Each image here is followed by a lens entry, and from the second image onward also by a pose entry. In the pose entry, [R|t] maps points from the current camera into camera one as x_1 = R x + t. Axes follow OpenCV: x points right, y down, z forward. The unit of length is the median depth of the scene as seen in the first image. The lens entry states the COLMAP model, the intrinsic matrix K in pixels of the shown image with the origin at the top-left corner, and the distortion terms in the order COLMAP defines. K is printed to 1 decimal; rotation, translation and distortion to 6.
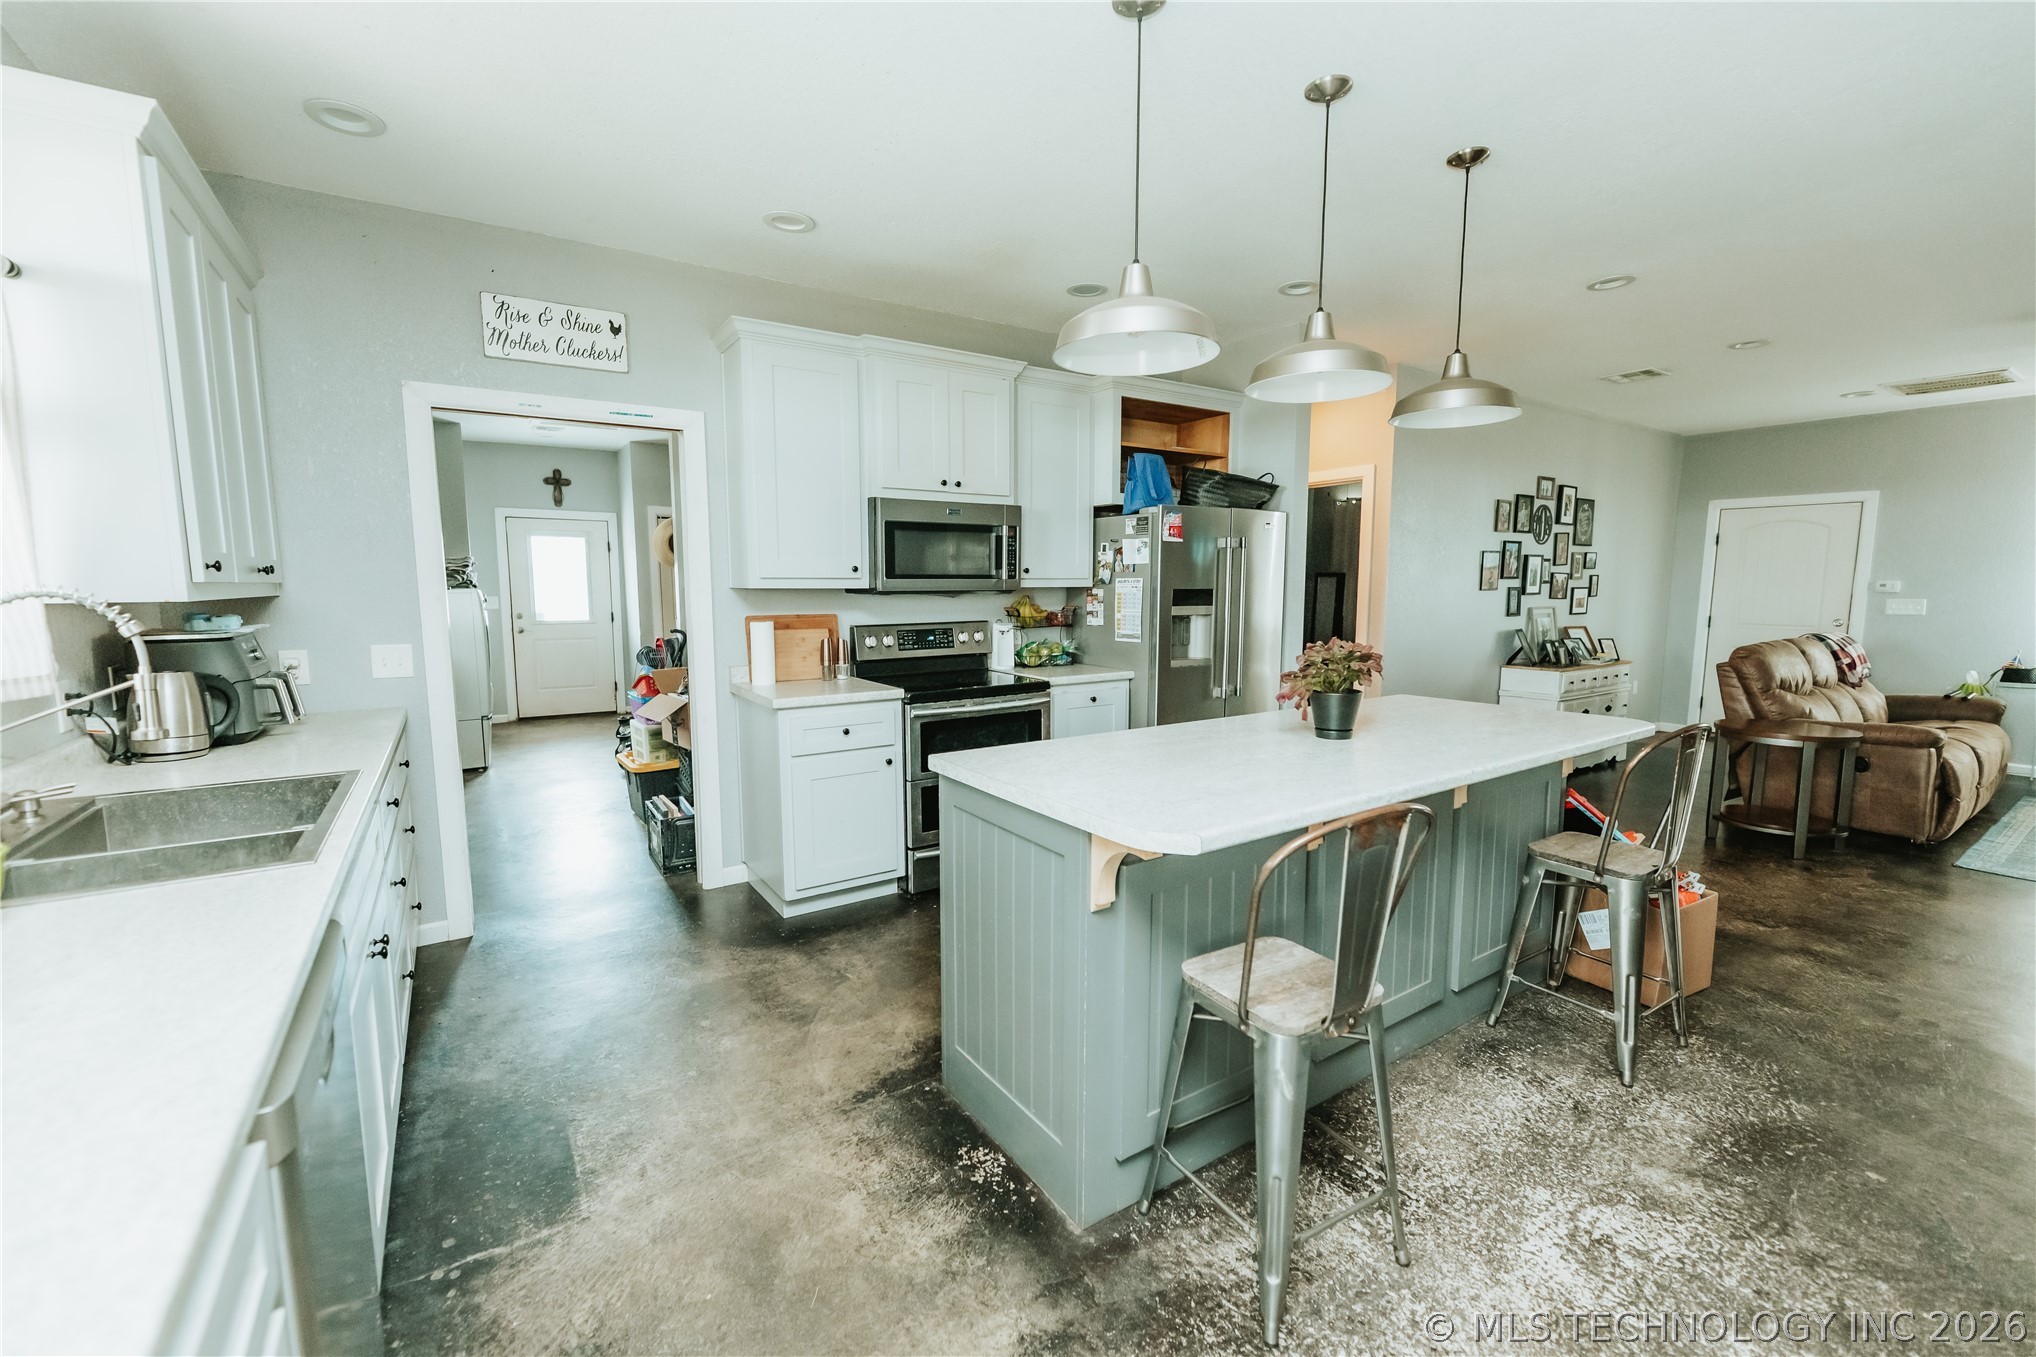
lens RADIAL K [[836.4, 0, 1013.6], [0, 836.4, 682.7], [0, 0, 1]] dist [-0.003408, 0.000313]
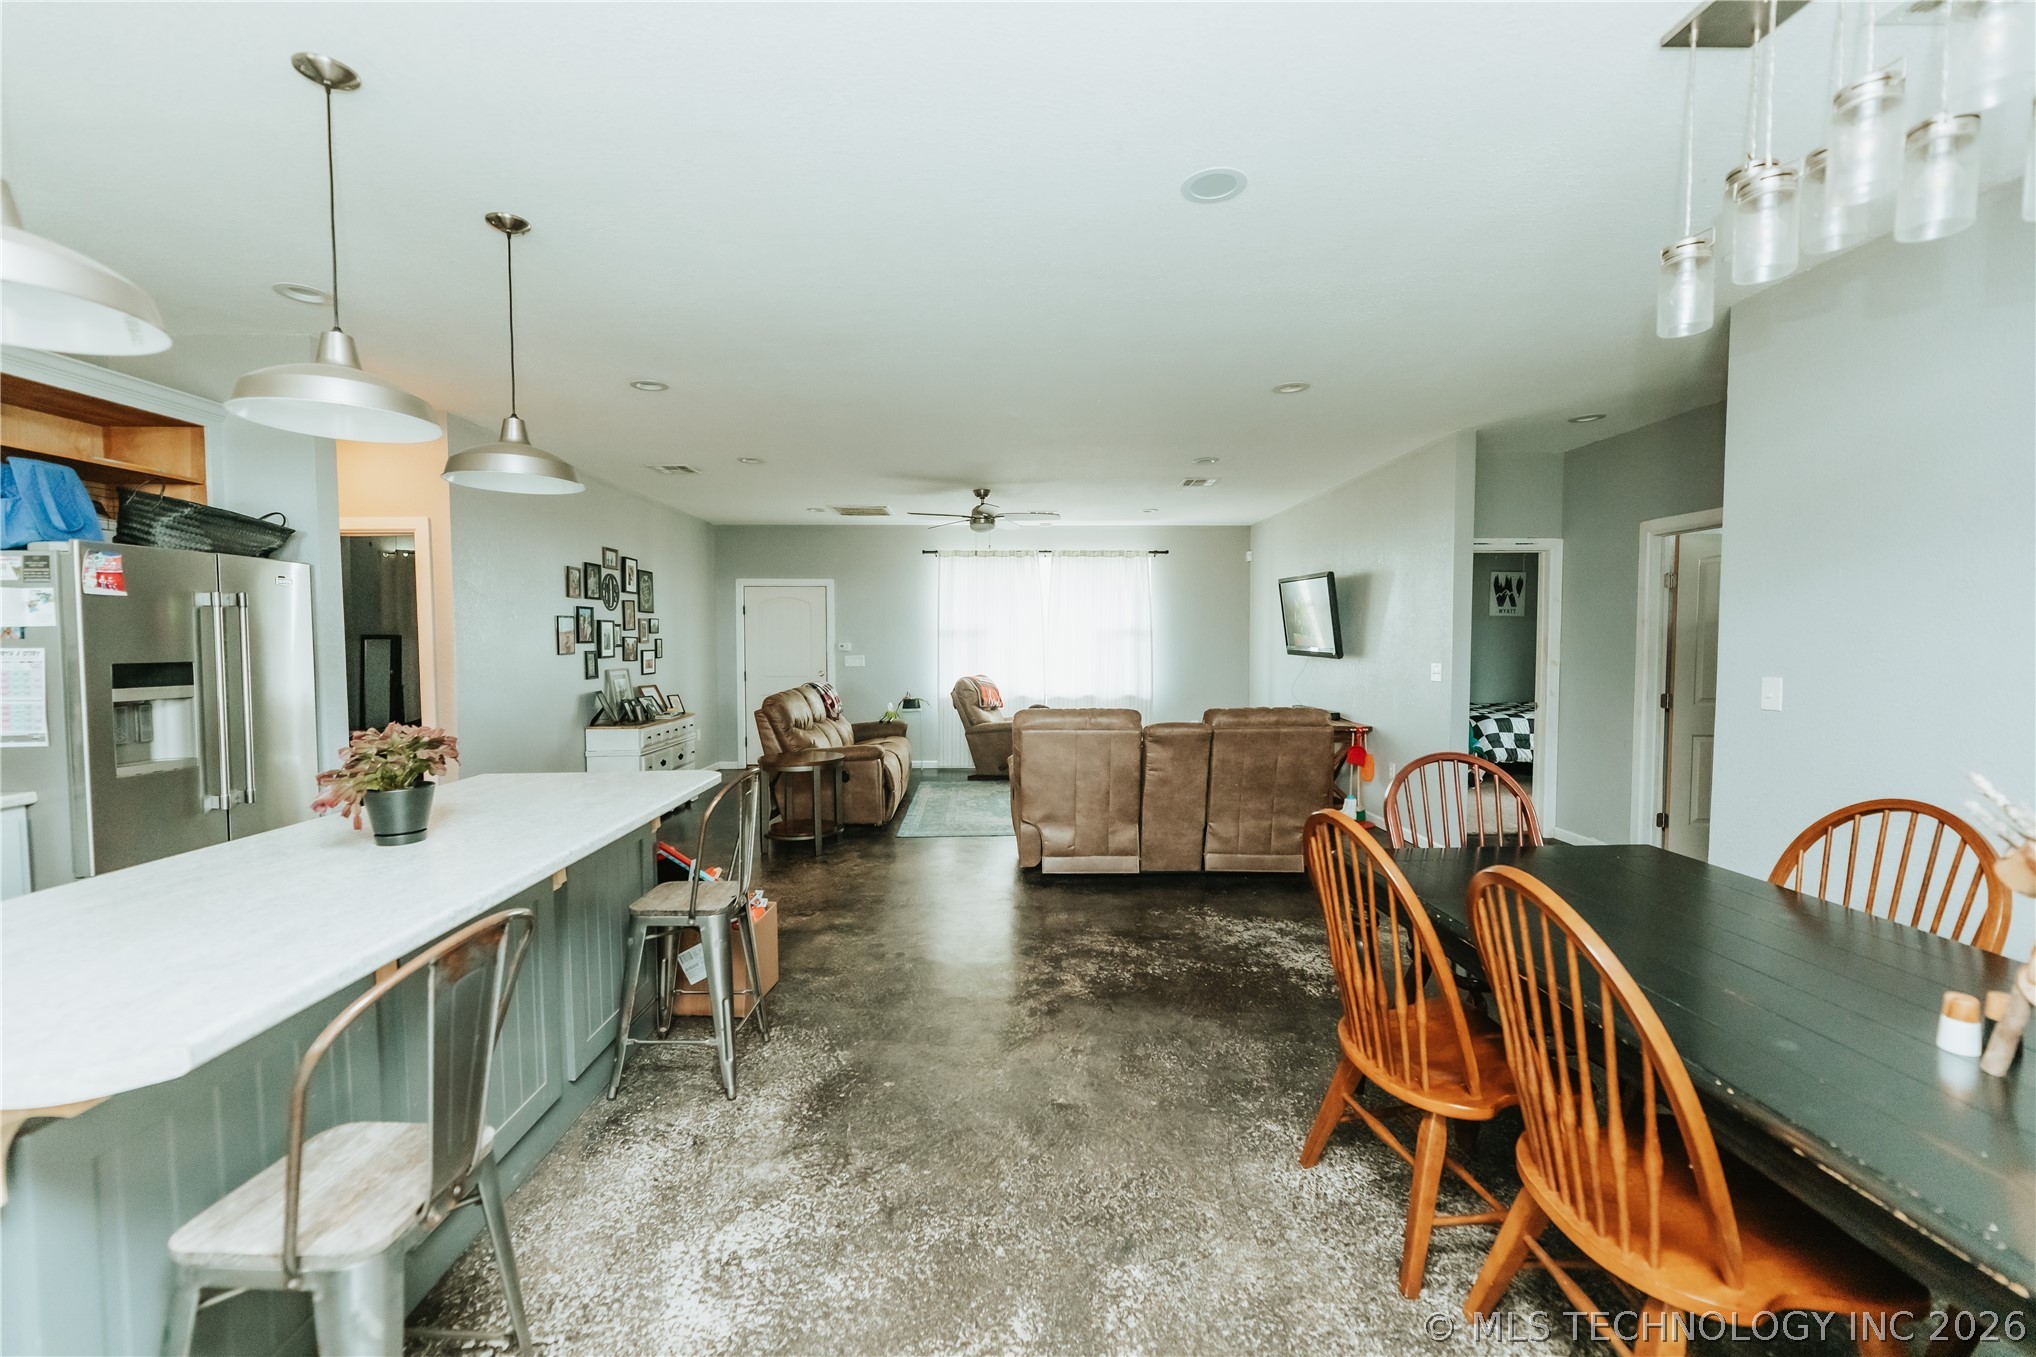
lens RADIAL K [[831.7, 0, 1012.4], [0, 831.7, 680.3], [0, 0, 1]] dist [-0.002172, -0.000222]
pose [[0.533384, -0.040114, 0.844921, 0.013875], [0.101477, 0.994695, -0.016835, -0.017416], [-0.839764, 0.094719, 0.534625, 0.030039]]
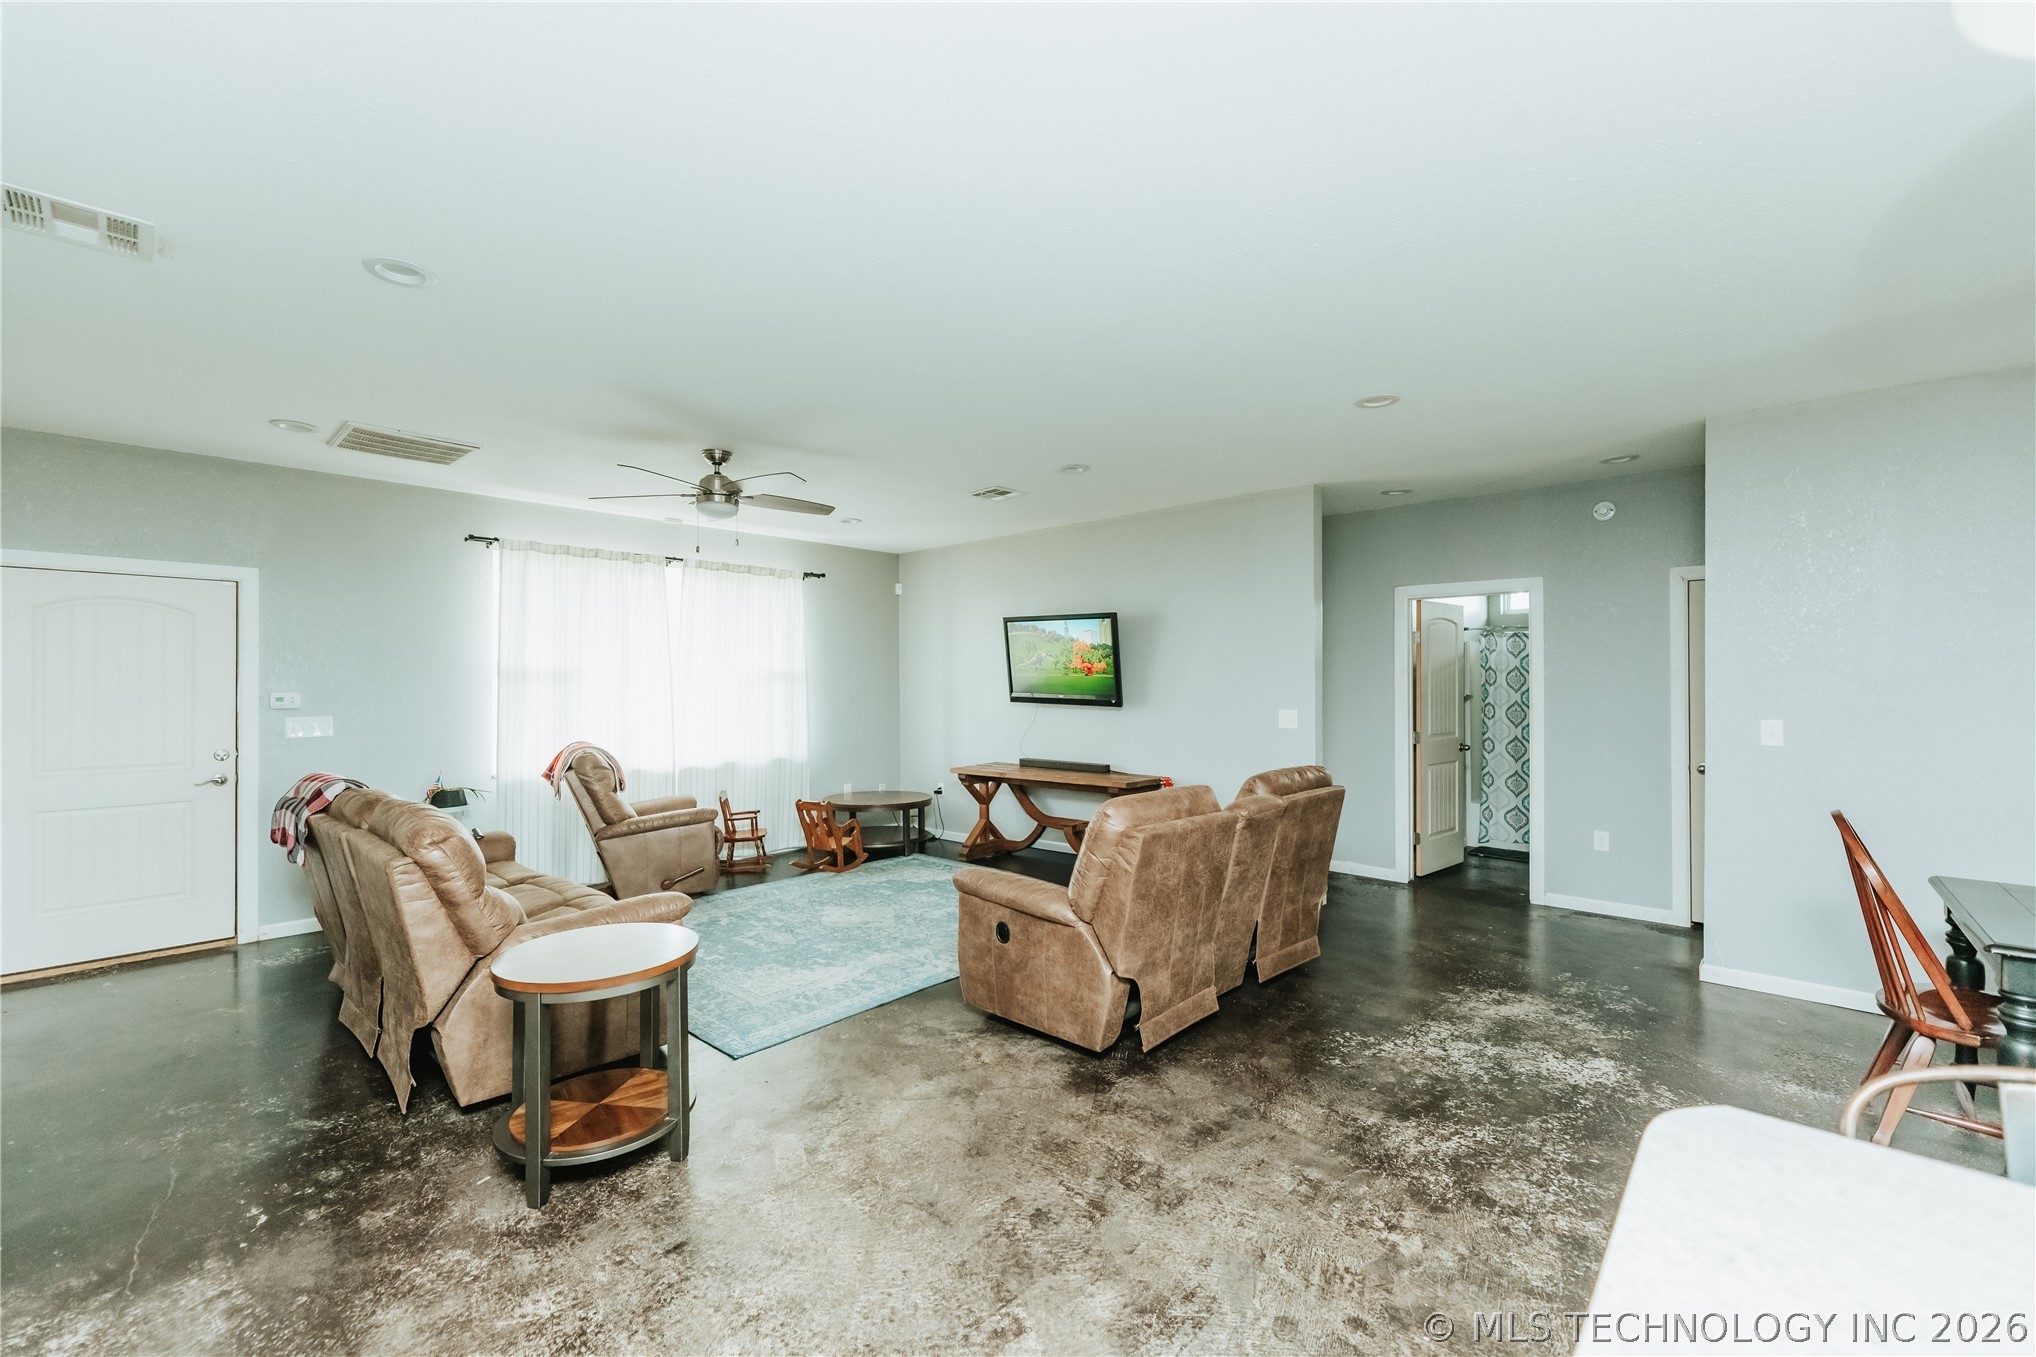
lens RADIAL K [[831.7, 0, 1012.4], [0, 831.7, 680.3], [0, 0, 1]] dist [-0.002172, -0.000222]
pose [[-0.235096, 0.001745, 0.971971, 0.504769], [0.116181, 0.992879, 0.026319, -0.210889], [-0.965004, 0.119112, -0.233624, 1.486975]]
